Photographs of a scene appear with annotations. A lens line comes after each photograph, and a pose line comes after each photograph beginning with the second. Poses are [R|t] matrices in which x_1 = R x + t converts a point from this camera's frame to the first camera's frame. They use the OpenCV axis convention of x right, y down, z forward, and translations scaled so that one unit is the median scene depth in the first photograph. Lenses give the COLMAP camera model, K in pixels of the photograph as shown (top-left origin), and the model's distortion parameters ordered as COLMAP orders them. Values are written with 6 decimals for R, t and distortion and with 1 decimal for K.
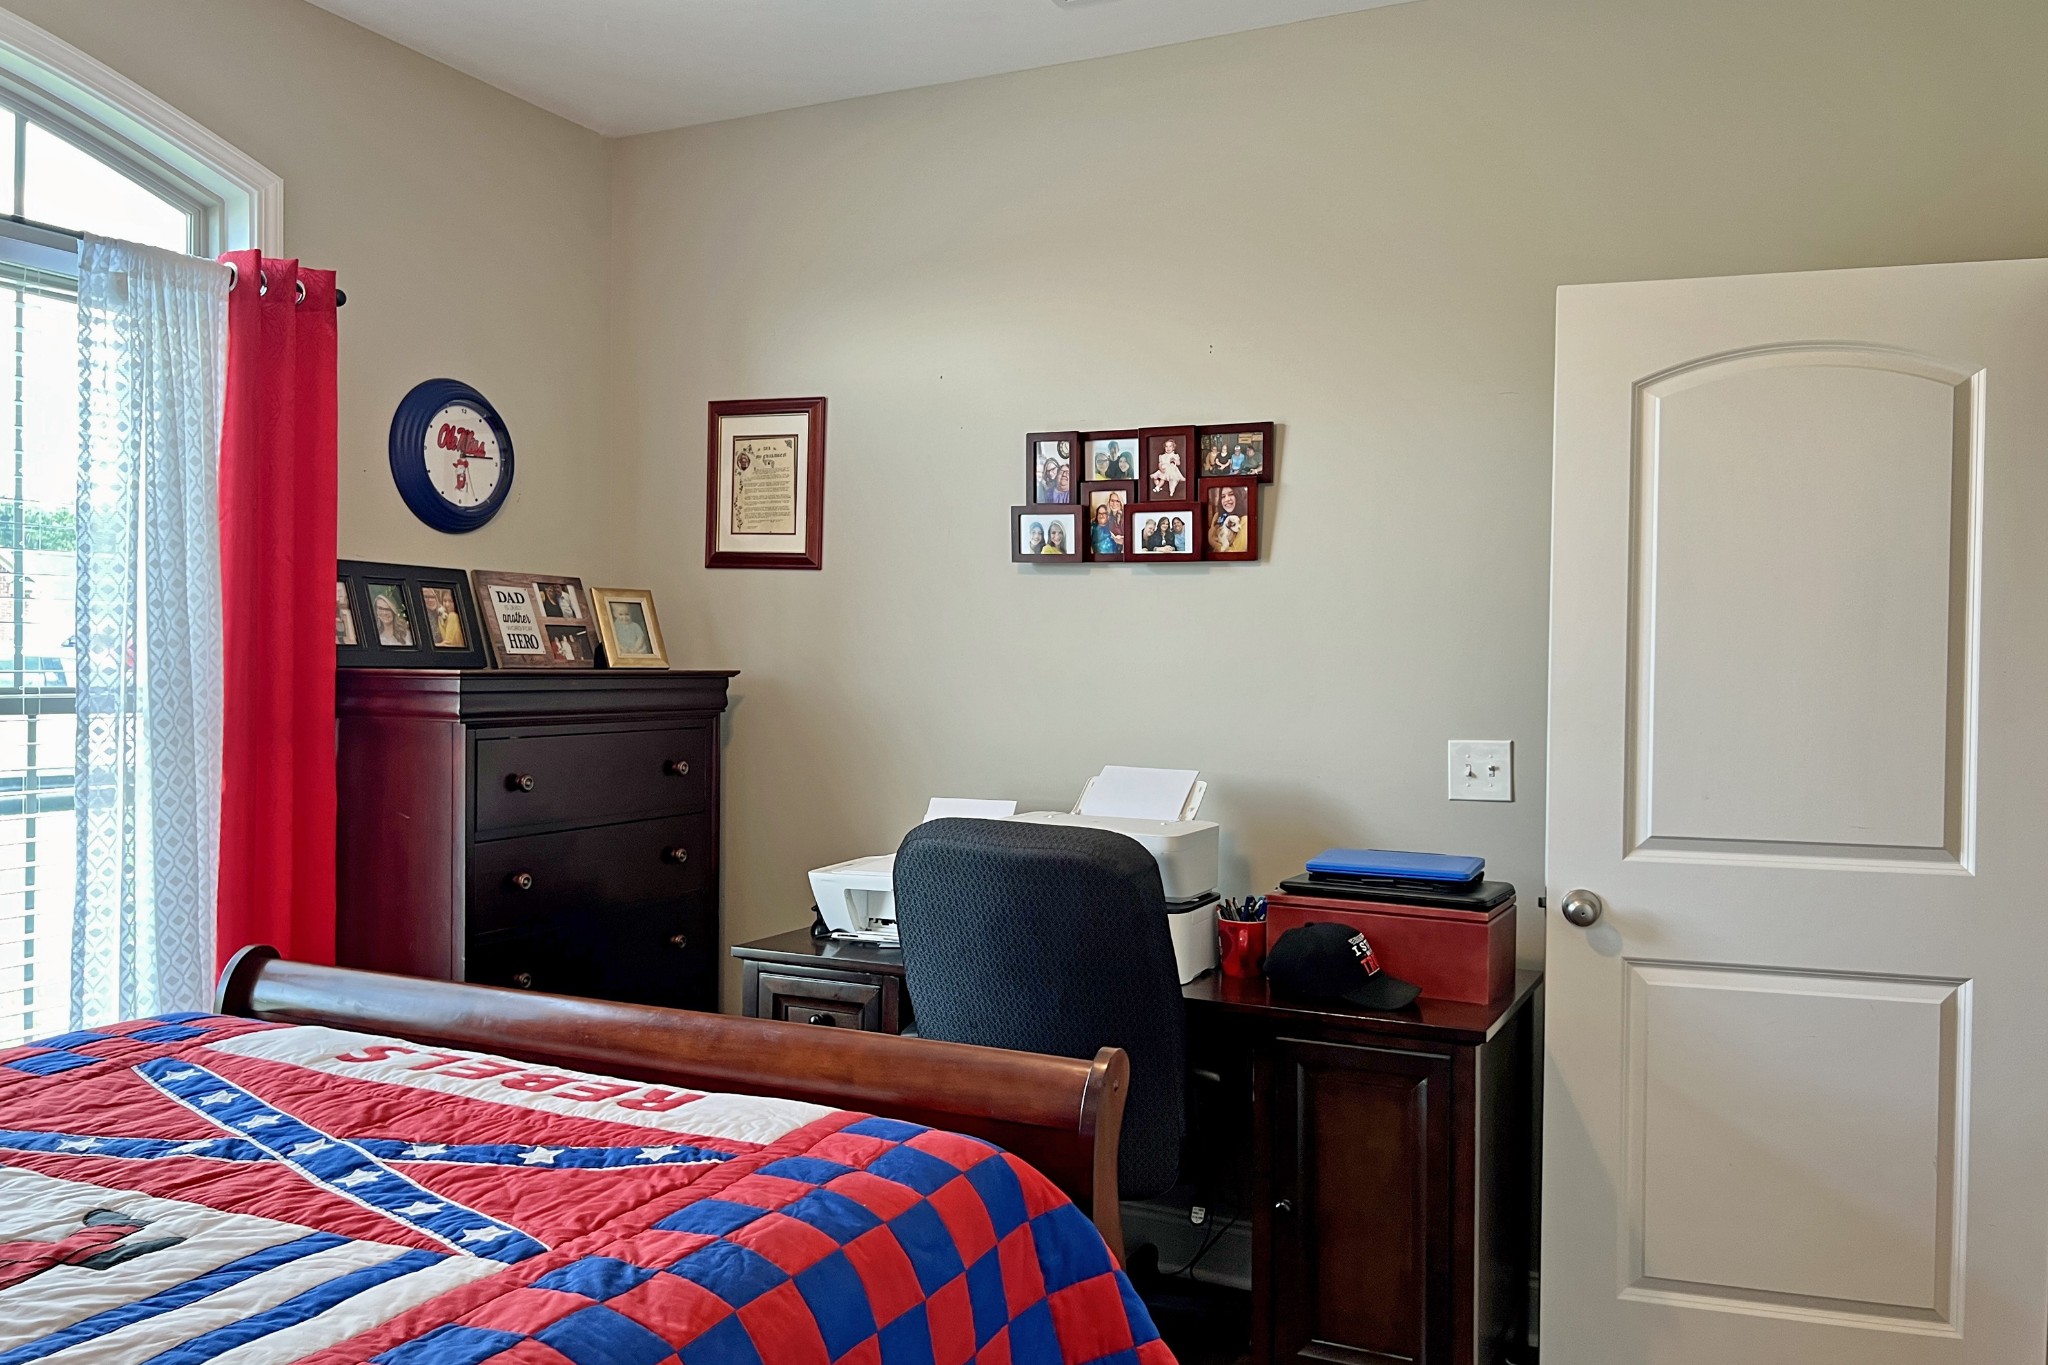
lens RADIAL K [[1522.3, 0, 1025.1], [0, 1522.3, 667.0], [0, 0, 1]] dist [0.002153, -0.007390]
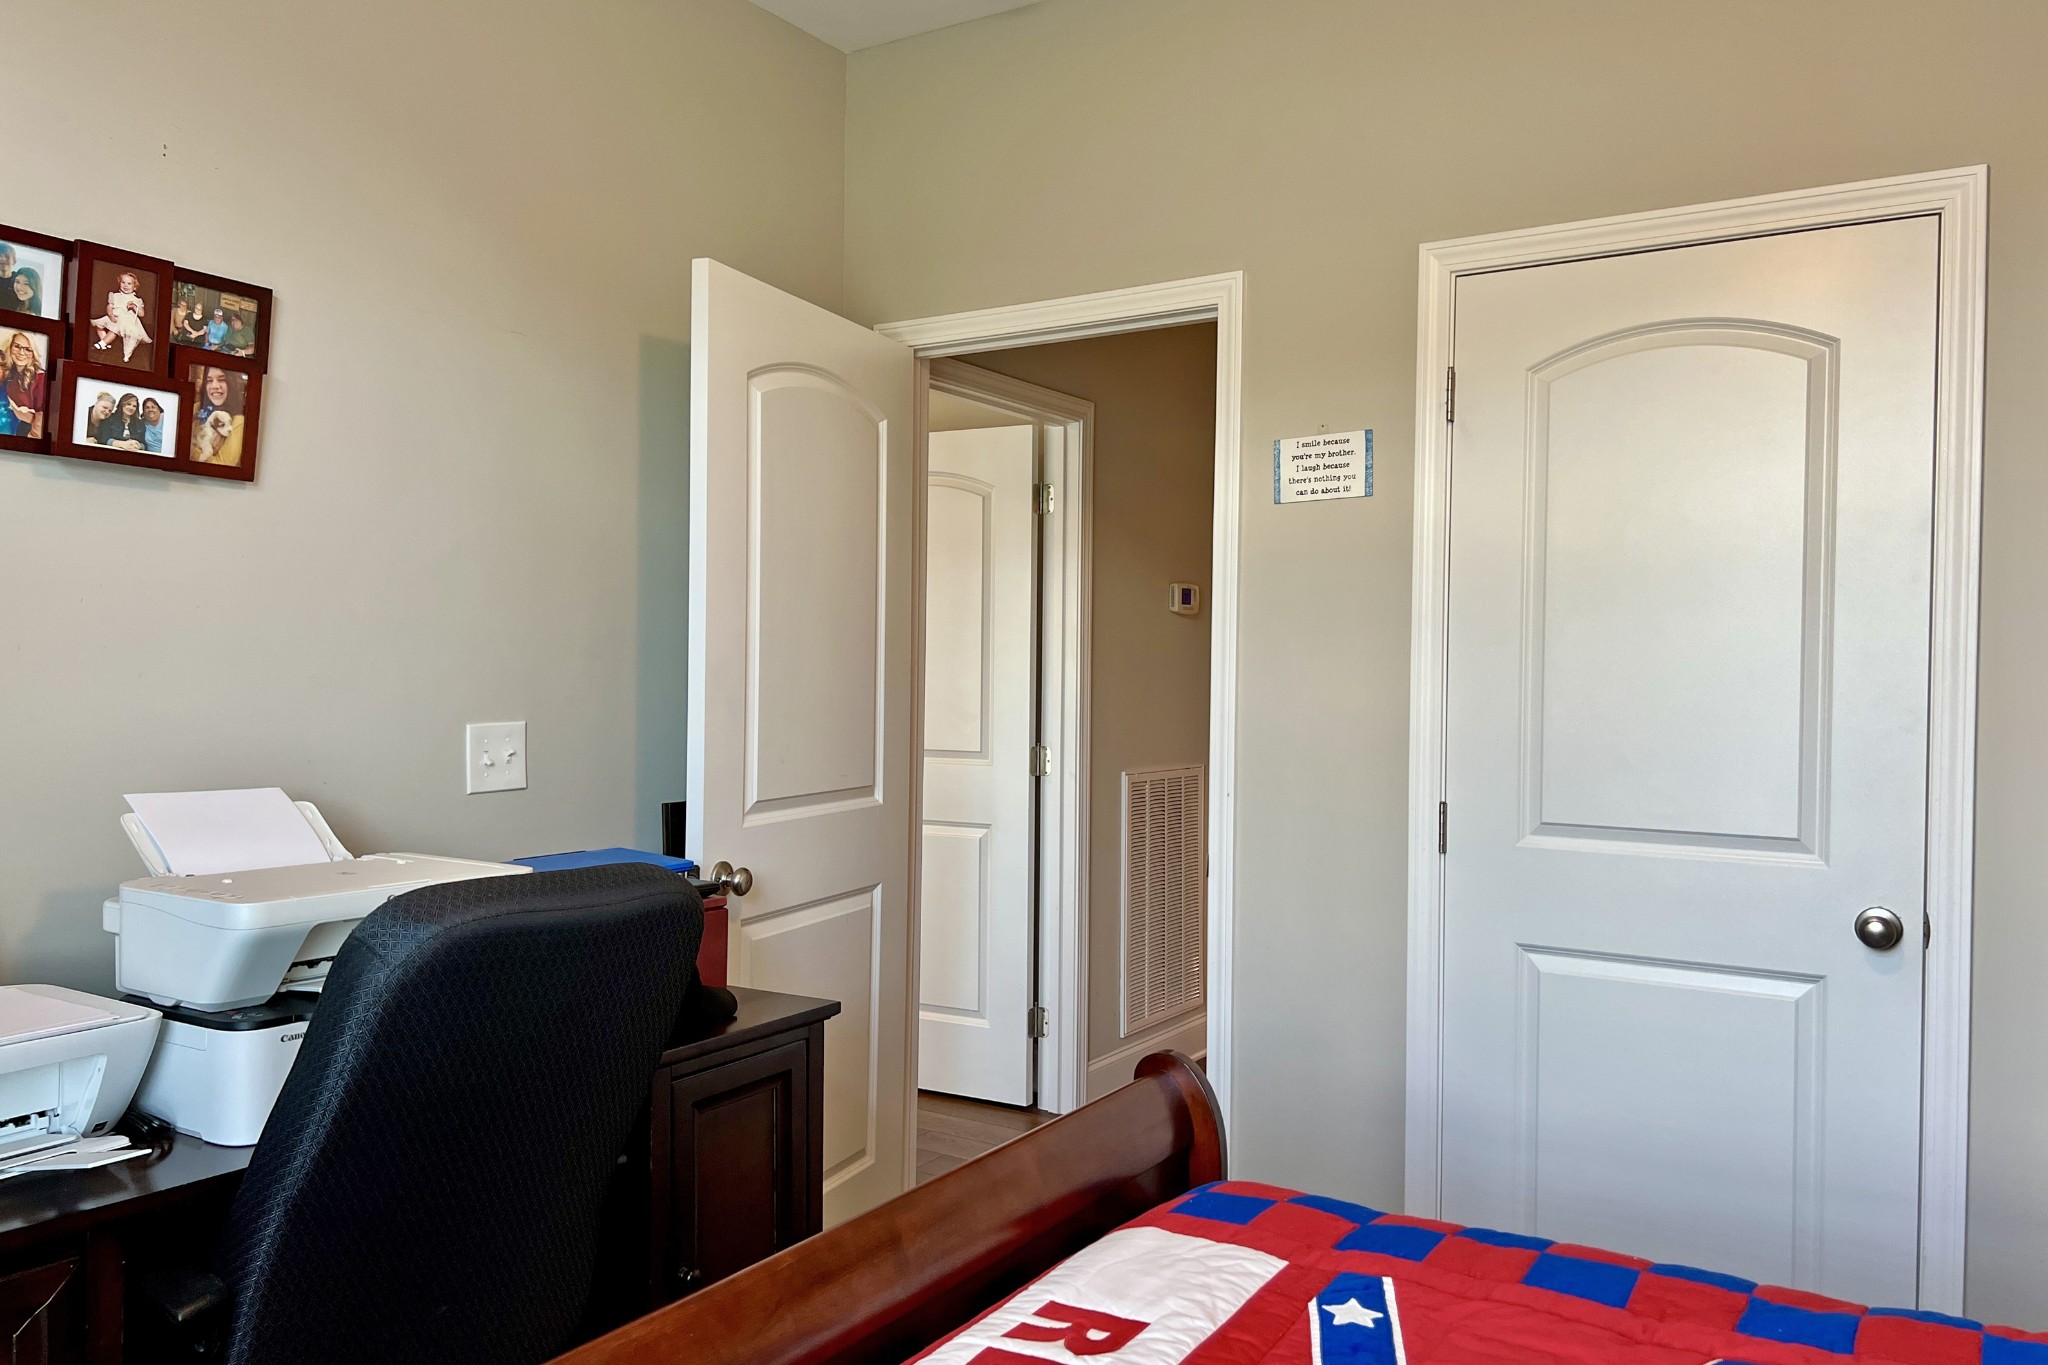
lens RADIAL K [[1522.3, 0, 1025.1], [0, 1522.3, 667.0], [0, 0, 1]] dist [0.002153, -0.007390]
pose [[0.098955, -0.004728, 0.995081, -0.506145], [-0.010057, 0.999933, 0.005751, 0.007752], [-0.995041, -0.010577, 0.098901, 0.570655]]
